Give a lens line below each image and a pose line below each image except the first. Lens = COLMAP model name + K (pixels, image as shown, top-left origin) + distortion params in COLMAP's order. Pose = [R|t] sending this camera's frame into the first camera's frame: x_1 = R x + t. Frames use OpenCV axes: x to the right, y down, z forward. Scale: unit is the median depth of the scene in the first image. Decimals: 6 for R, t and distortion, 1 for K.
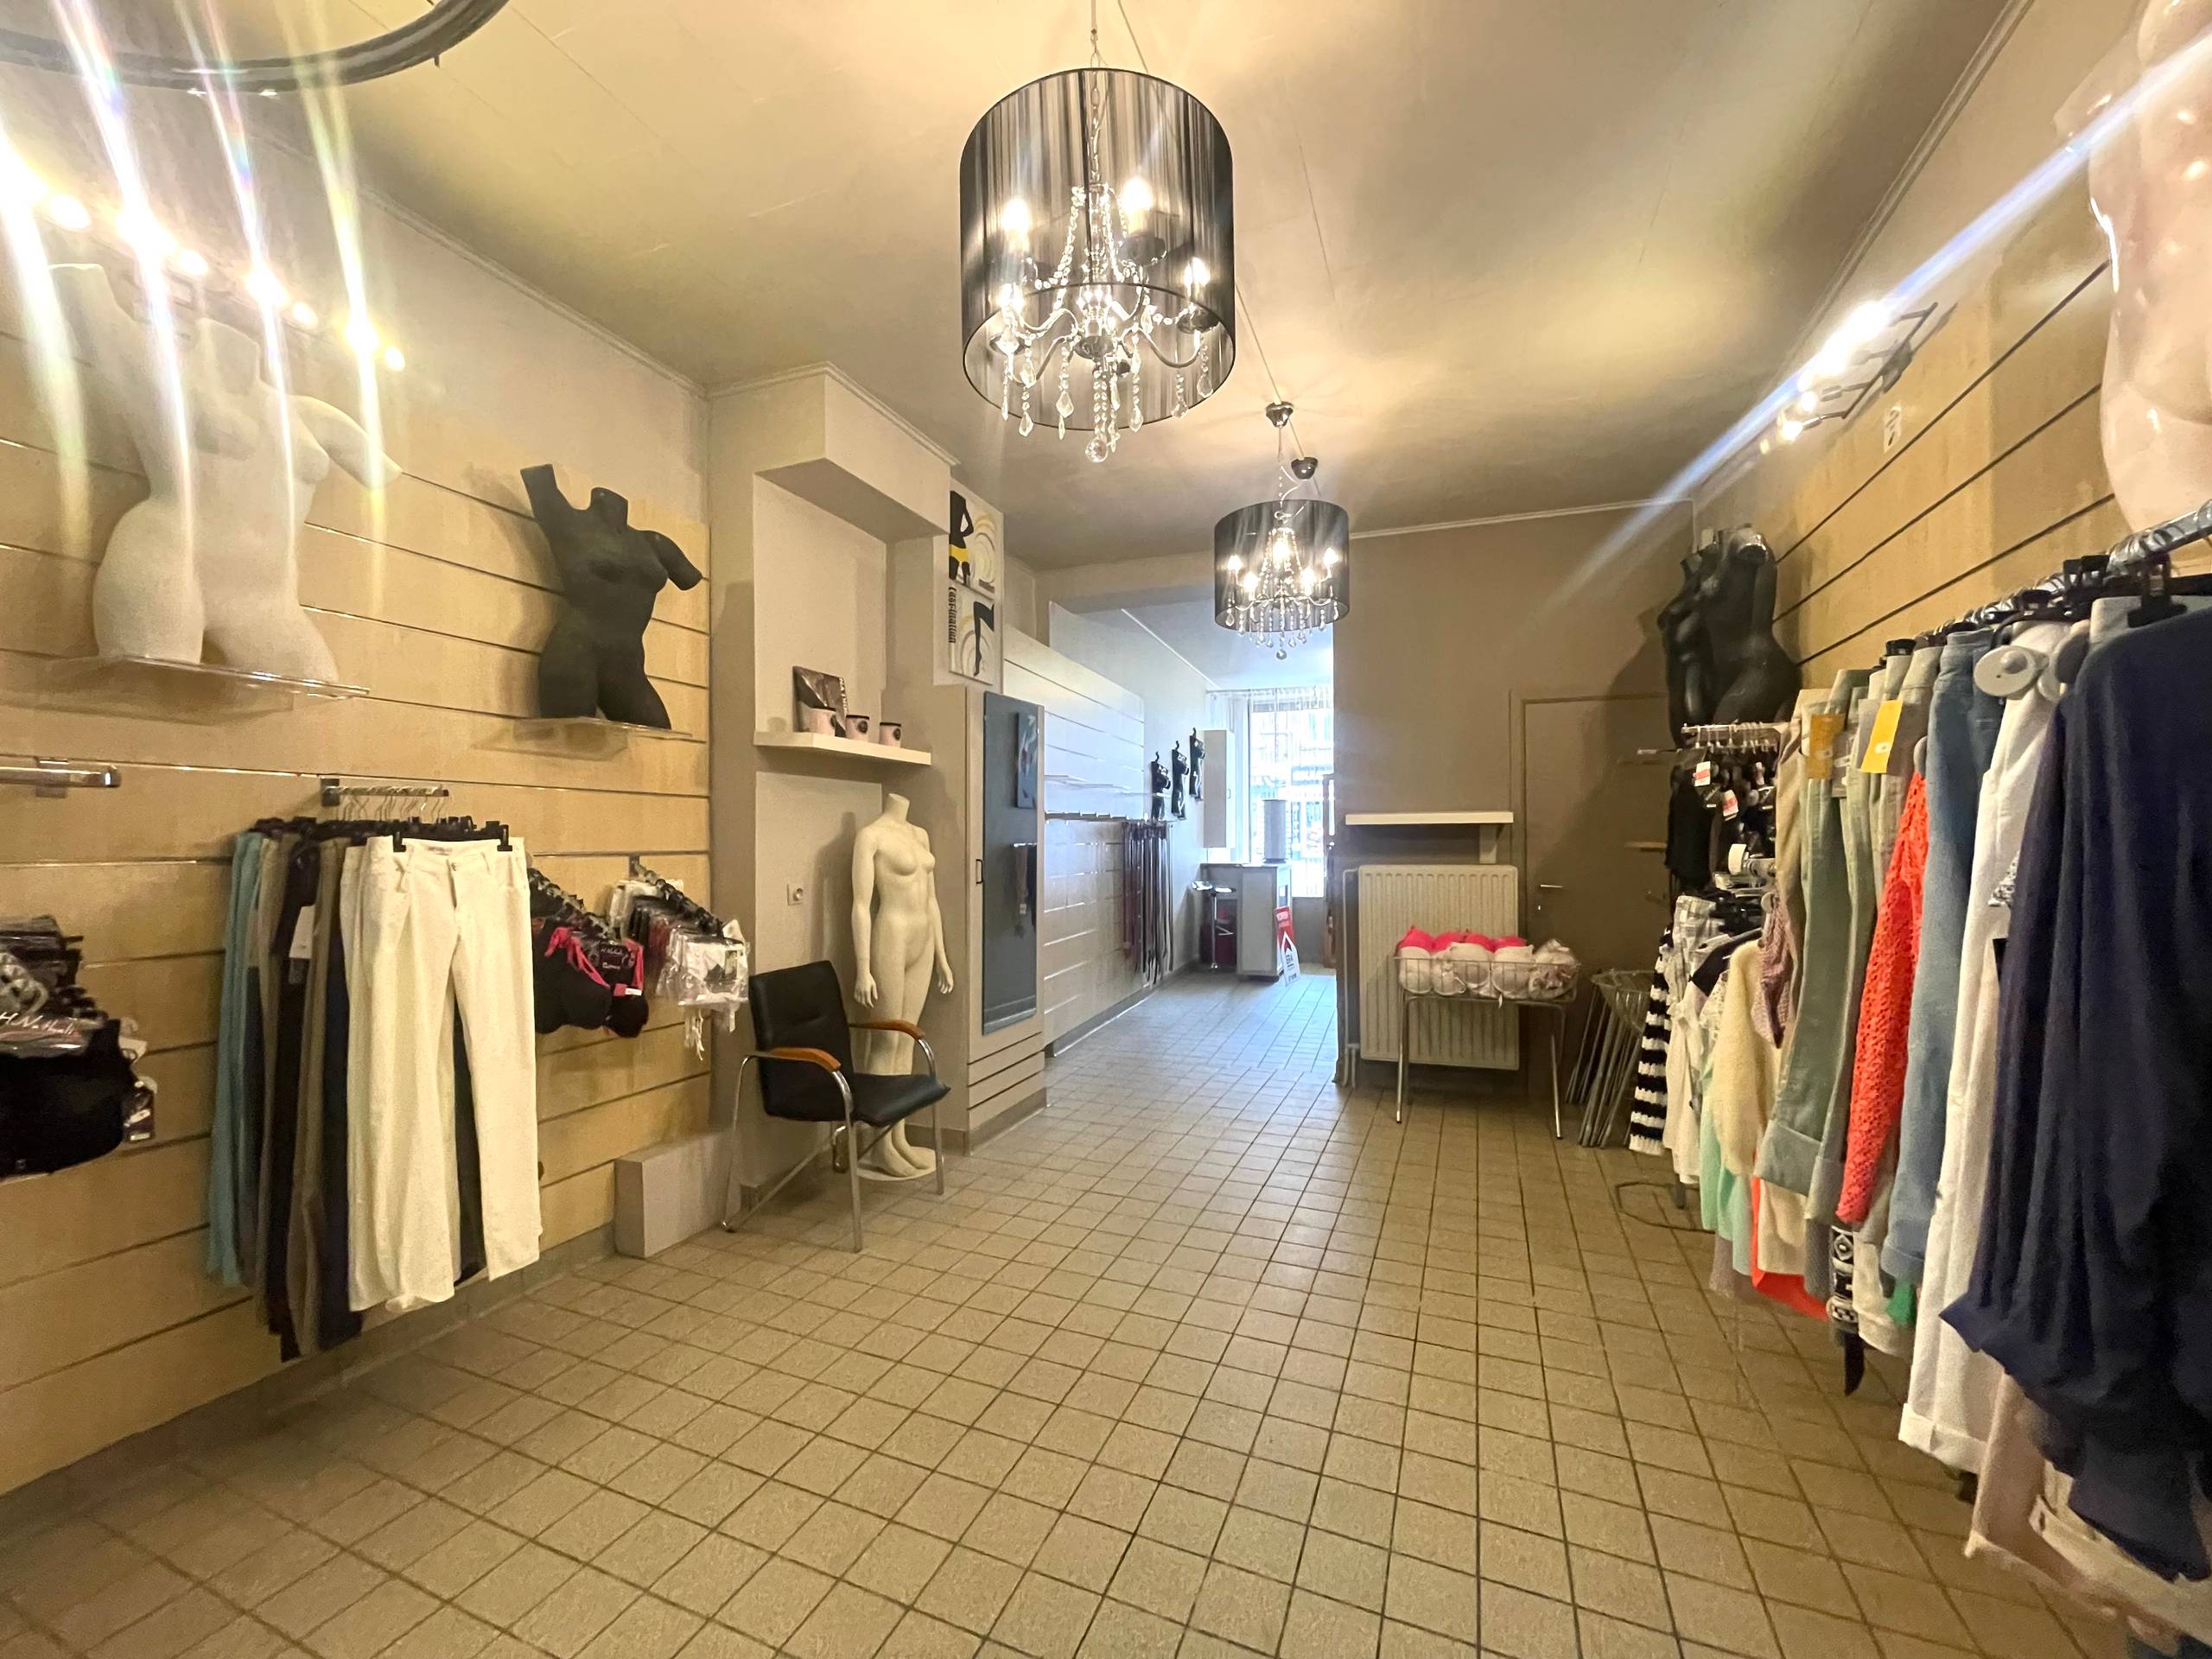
lens RADIAL K [[895.9, 0, 1097.1], [0, 895.9, 844.9], [0, 0, 1]] dist [0.001885, 0.000365]
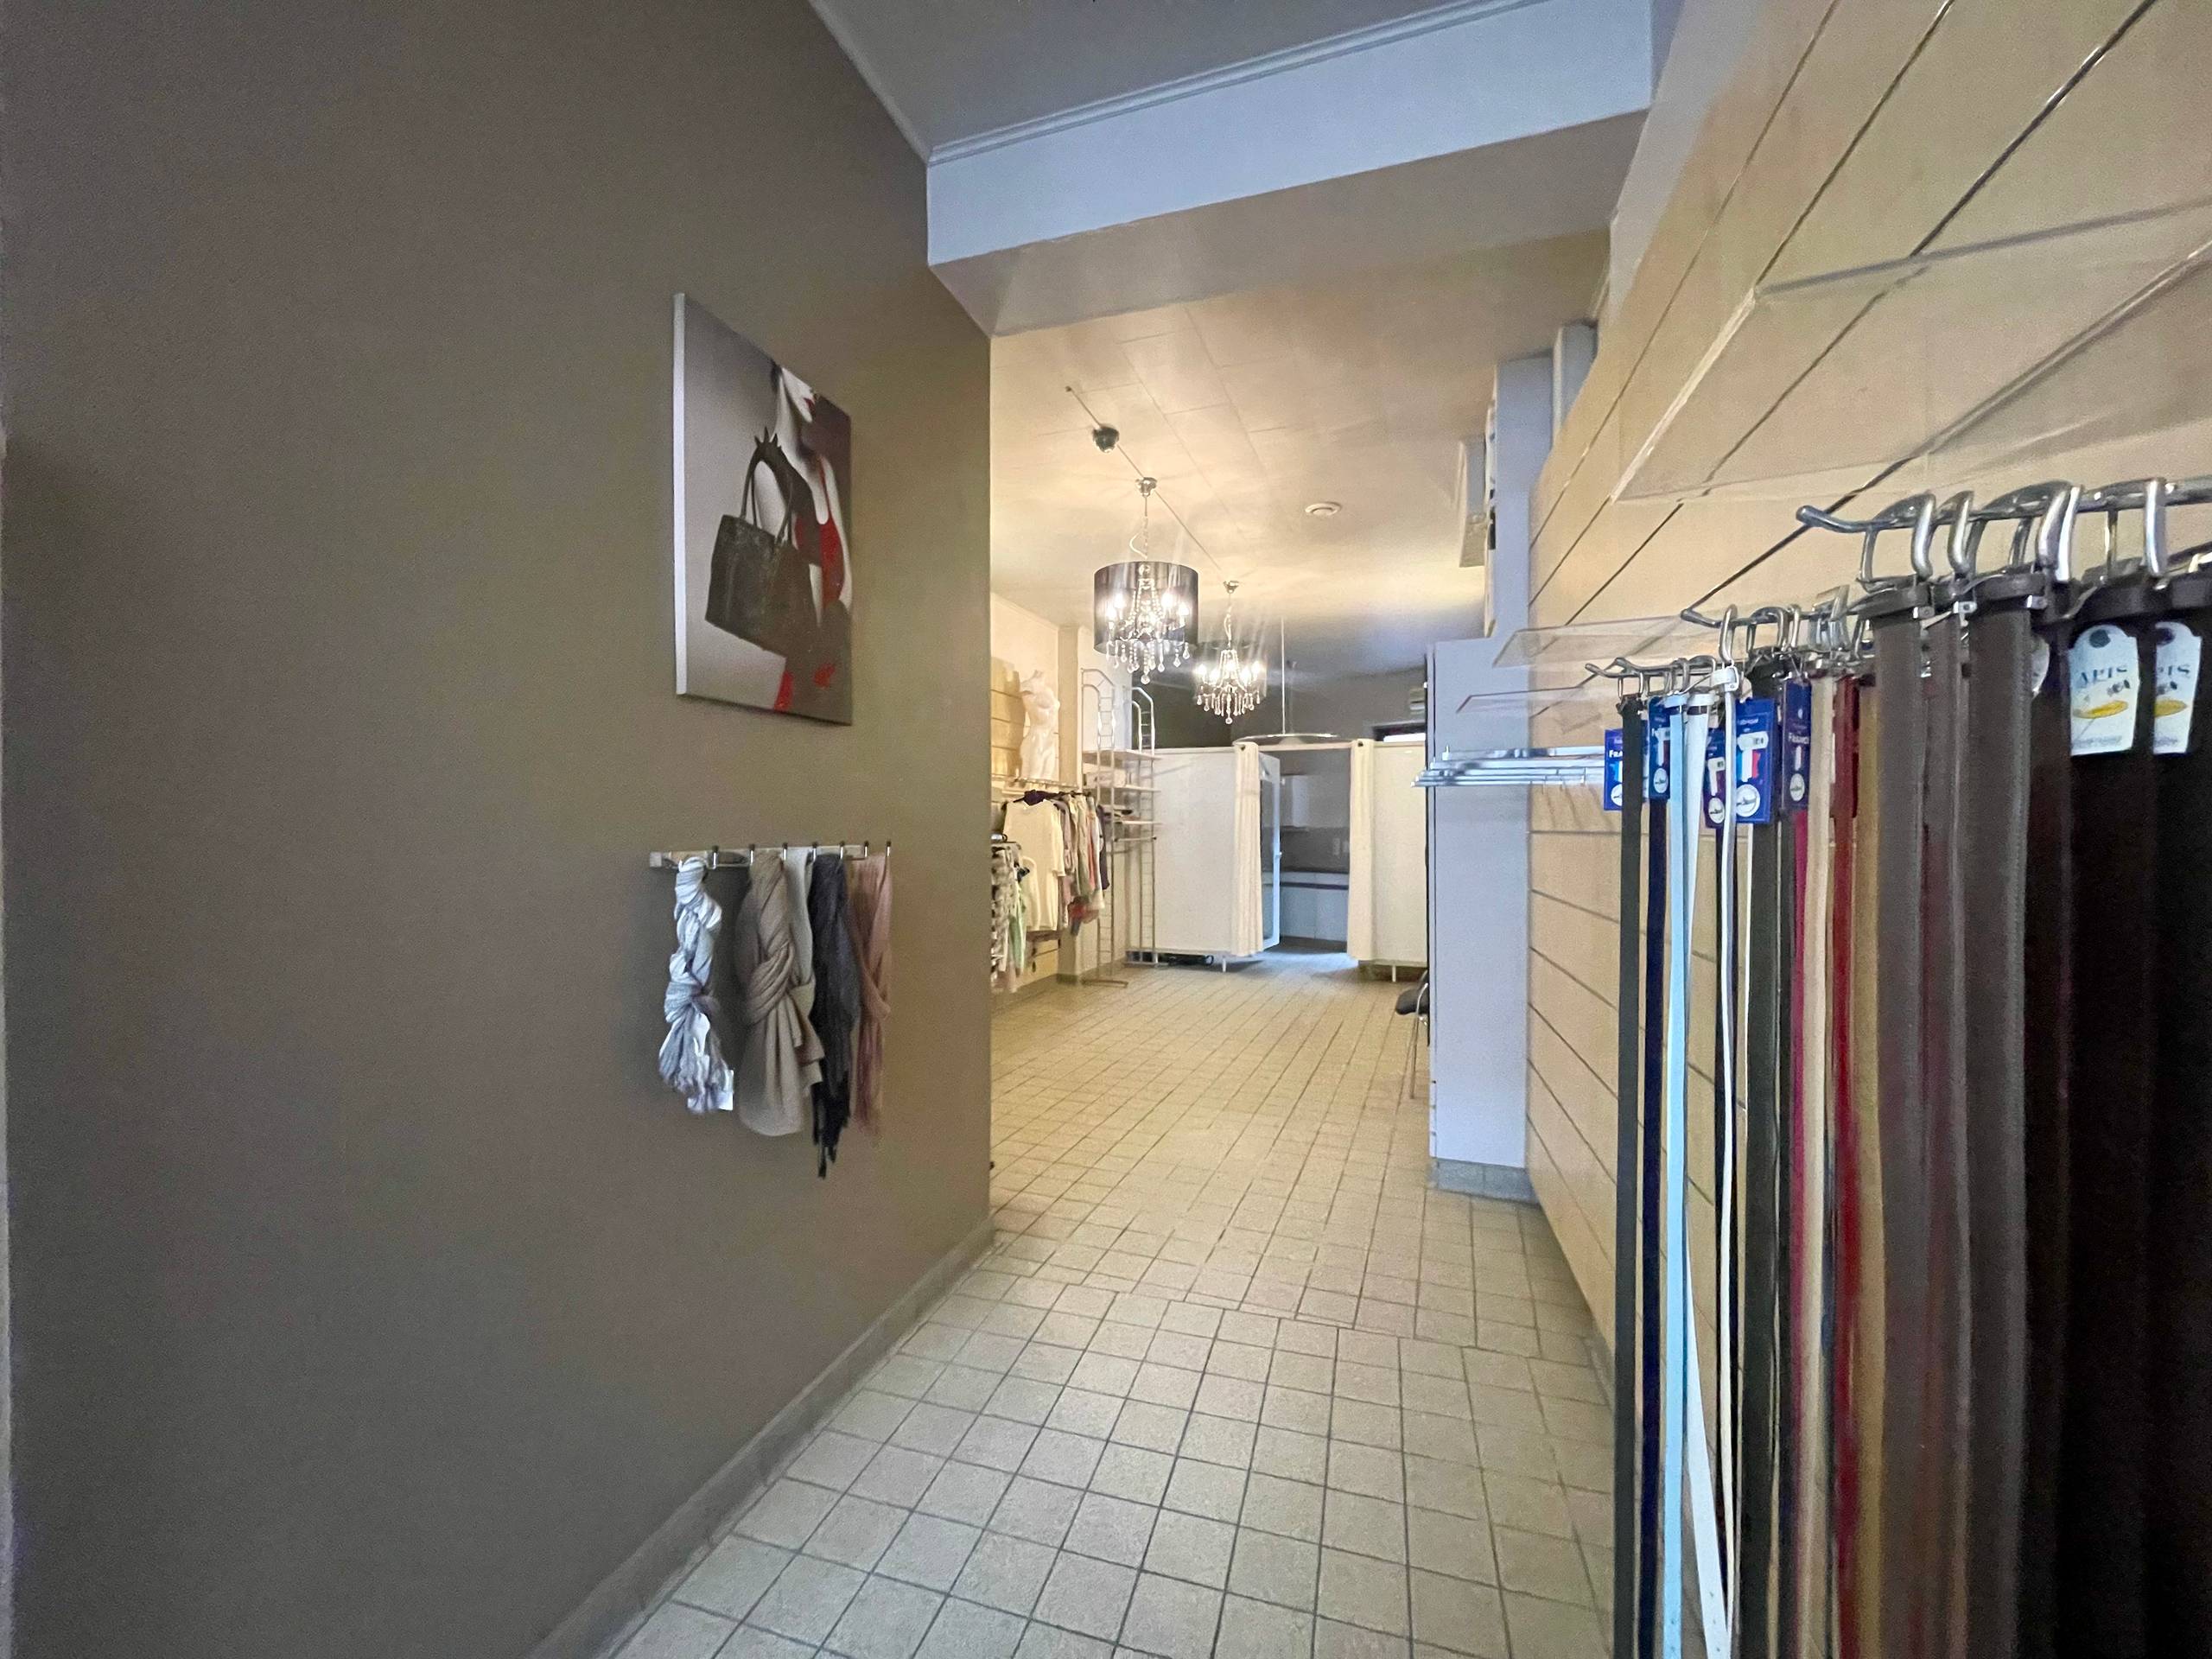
lens RADIAL K [[895.9, 0, 1099.9], [0, 895.9, 827.7], [0, 0, 1]] dist [0.001885, 0.000365]
pose [[-0.999689, 0.005560, -0.024318, 0.283575], [0.005414, 0.999967, 0.006079, -0.009911], [0.024351, 0.005945, -0.999686, 2.136449]]
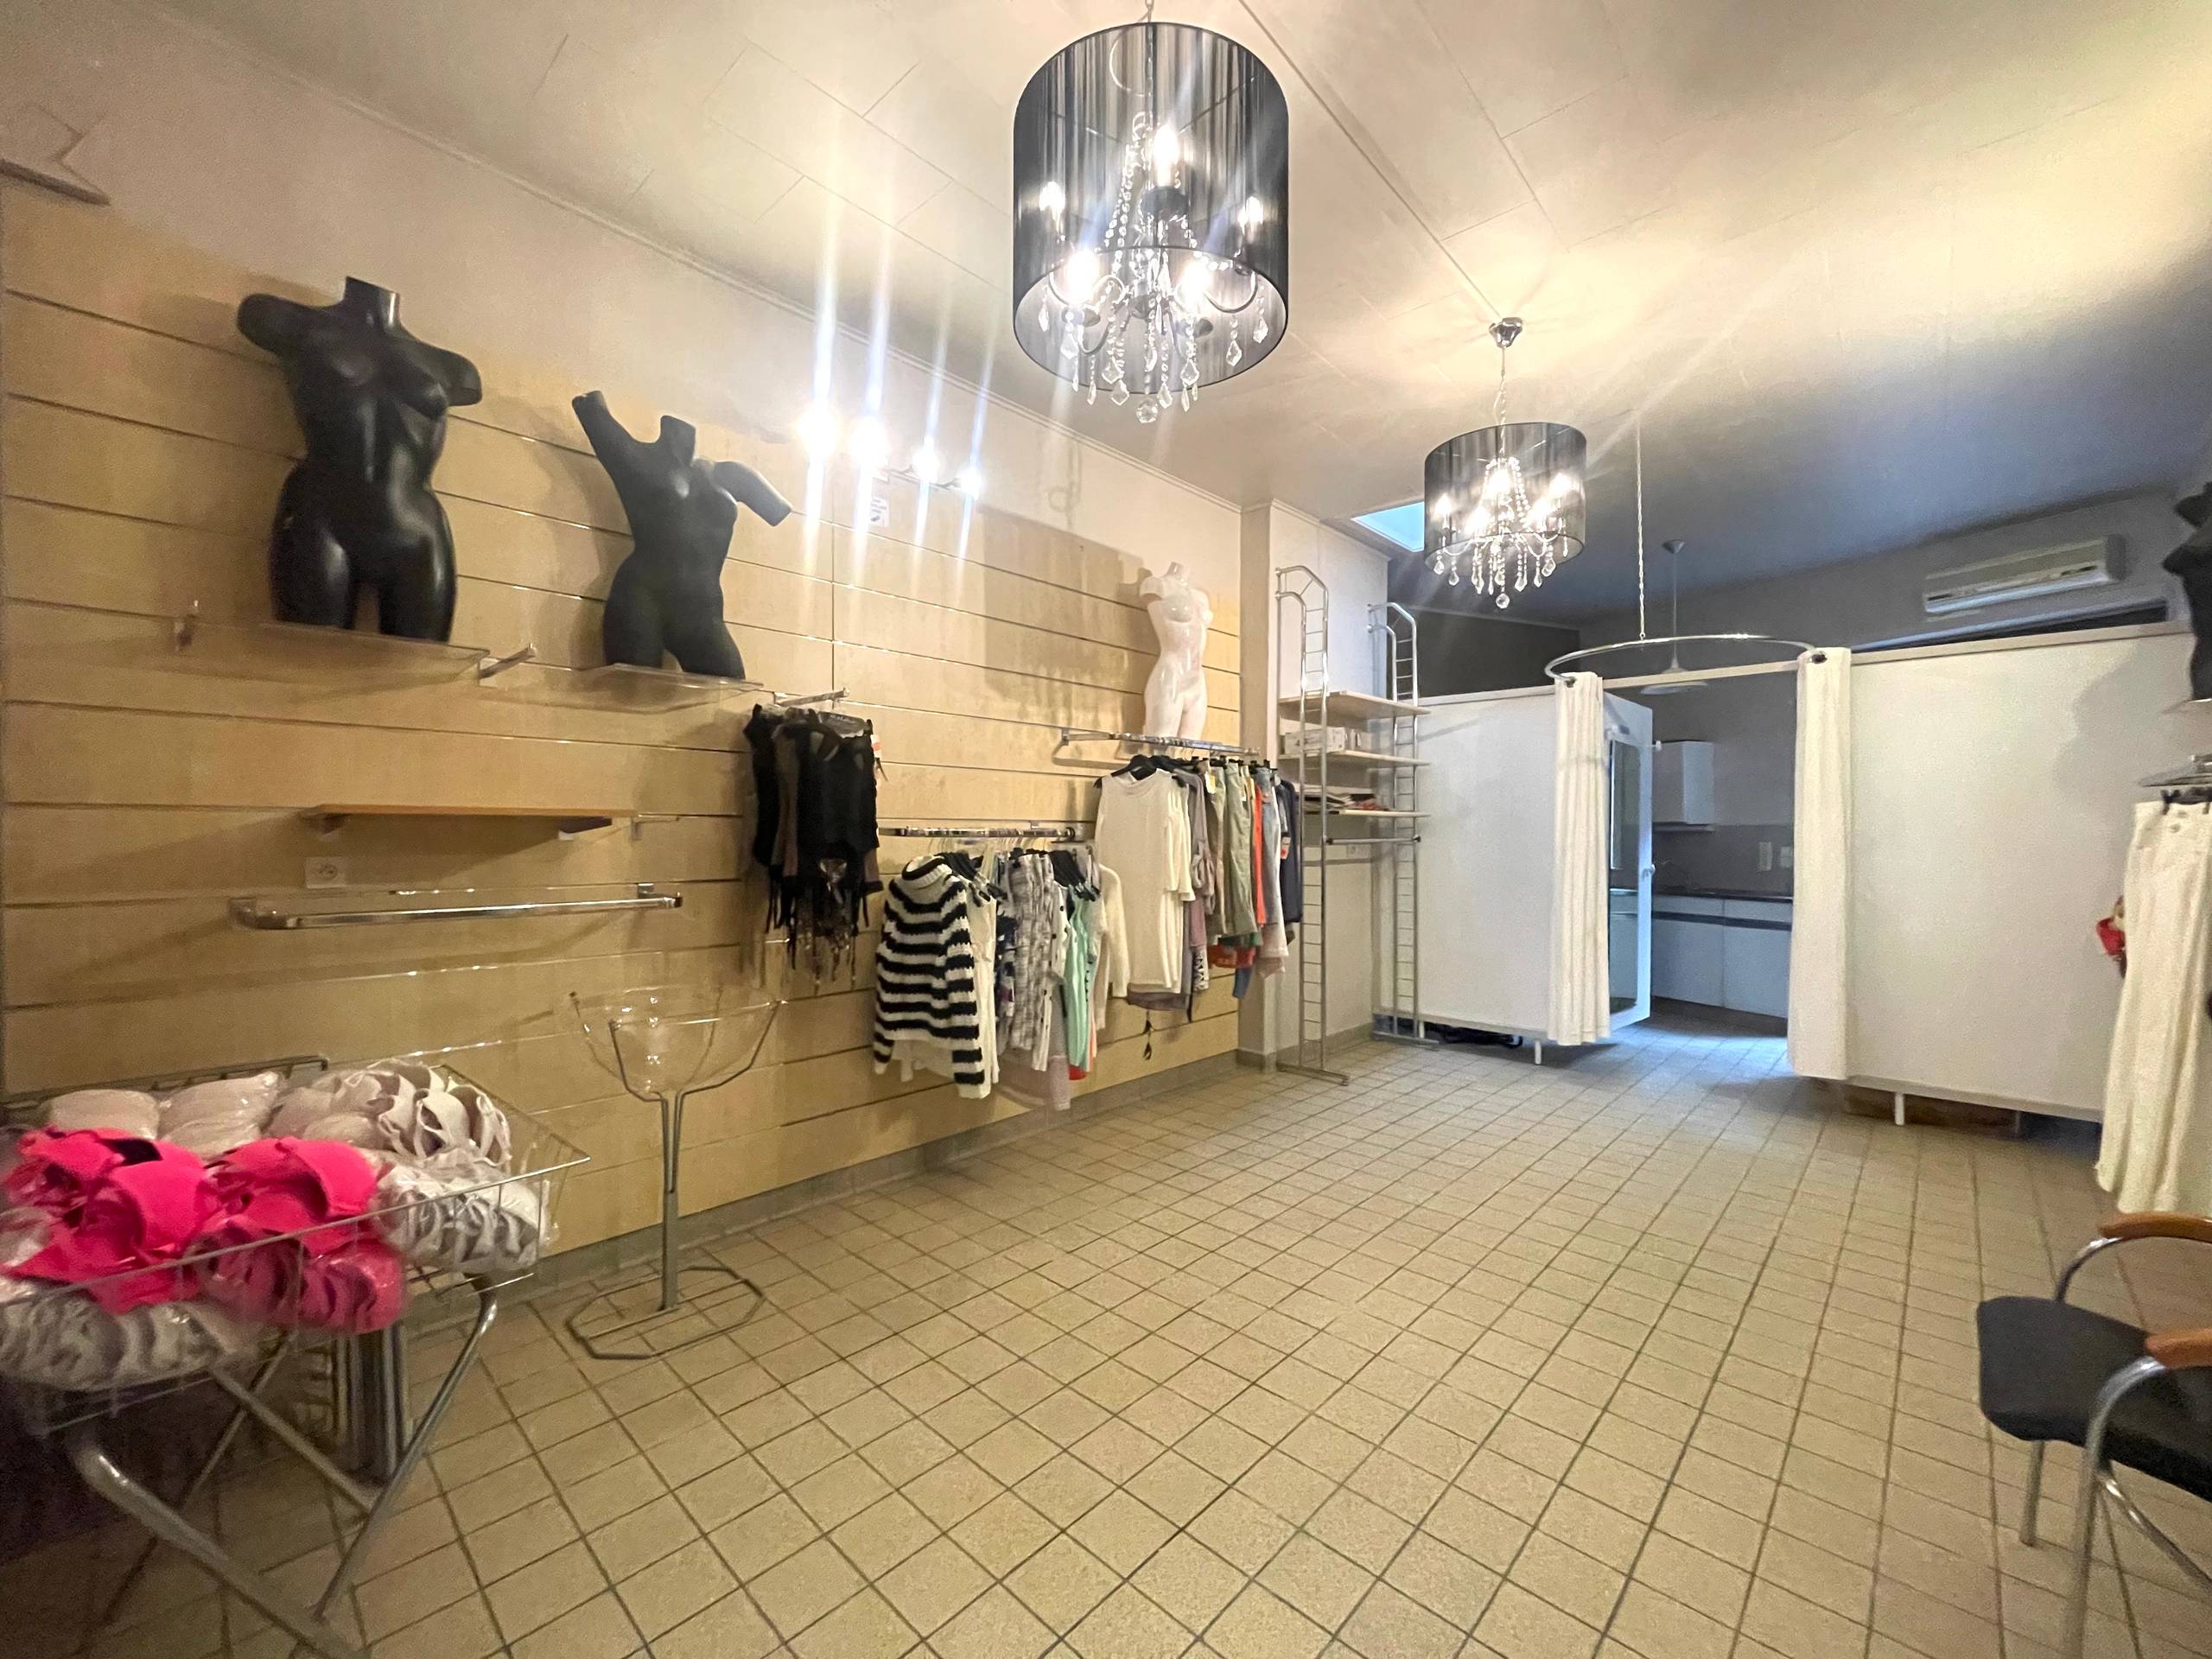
lens RADIAL K [[895.9, 0, 1102.3], [0, 895.9, 837.6], [0, 0, 1]] dist [0.001885, 0.000365]
pose [[-0.936375, 0.003769, 0.350980, 0.055118], [0.007314, 0.999935, 0.008777, 0.012998], [-0.350924, 0.010786, -0.936342, 1.377907]]
